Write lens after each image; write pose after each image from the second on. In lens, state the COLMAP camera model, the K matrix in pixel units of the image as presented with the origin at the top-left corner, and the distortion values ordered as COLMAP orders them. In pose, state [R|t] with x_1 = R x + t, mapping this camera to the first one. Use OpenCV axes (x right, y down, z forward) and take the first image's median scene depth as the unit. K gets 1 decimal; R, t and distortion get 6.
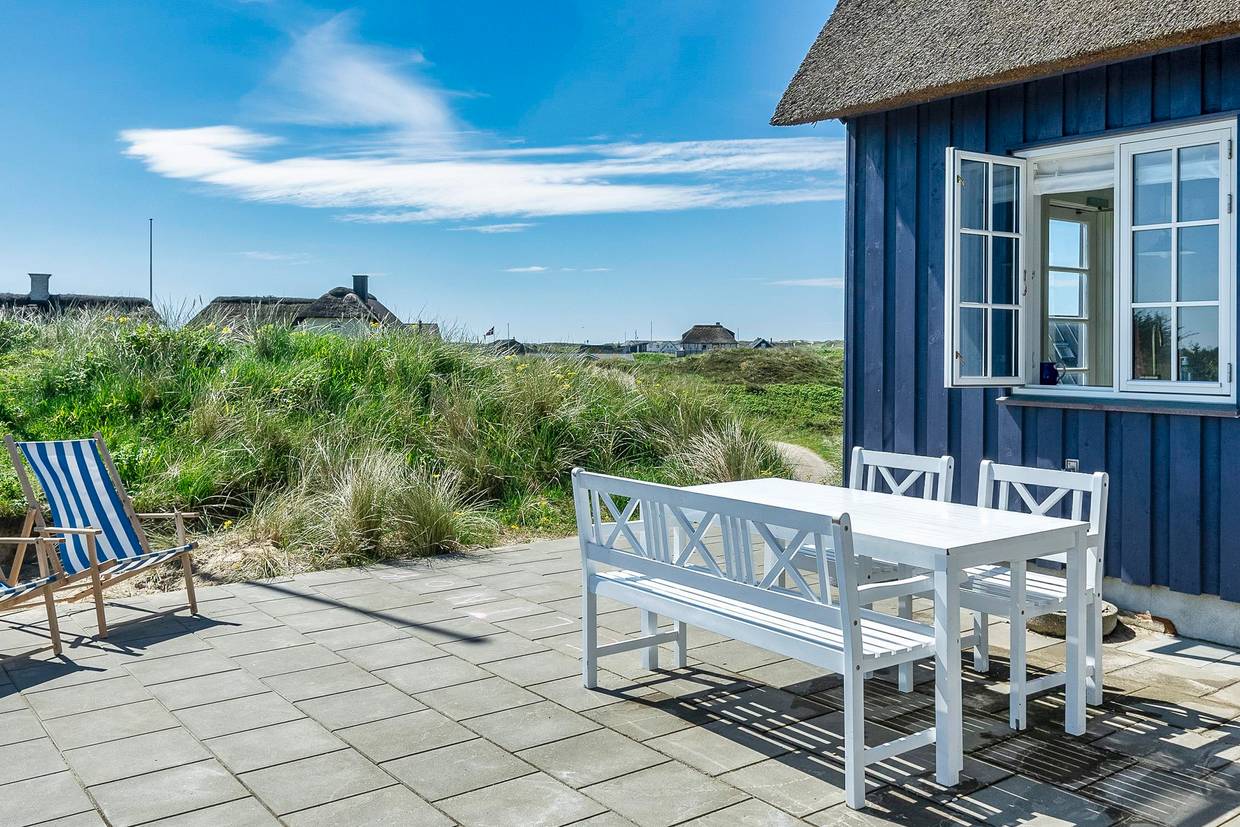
lens RADIAL K [[1089.1, 0, 620.6], [0, 1089.1, 370.5], [0, 0, 1]] dist [0.000526, 0.002828]
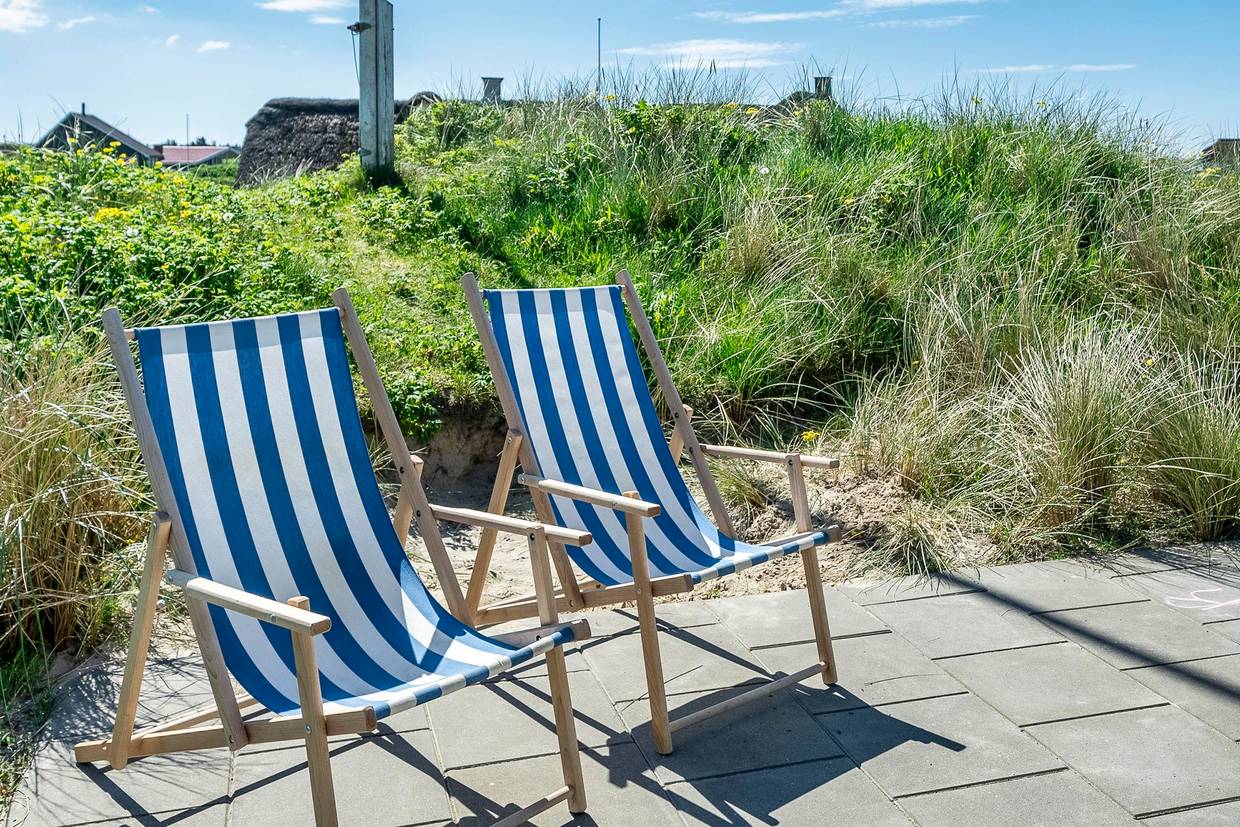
lens RADIAL K [[1089.1, 0, 620.6], [0, 1089.1, 370.5], [0, 0, 1]] dist [0.000526, 0.002828]
pose [[0.932170, 0.072903, -0.354605, -0.222563], [-0.015638, 0.986708, 0.161747, 0.014922], [0.361684, -0.145230, 0.920920, 0.393257]]
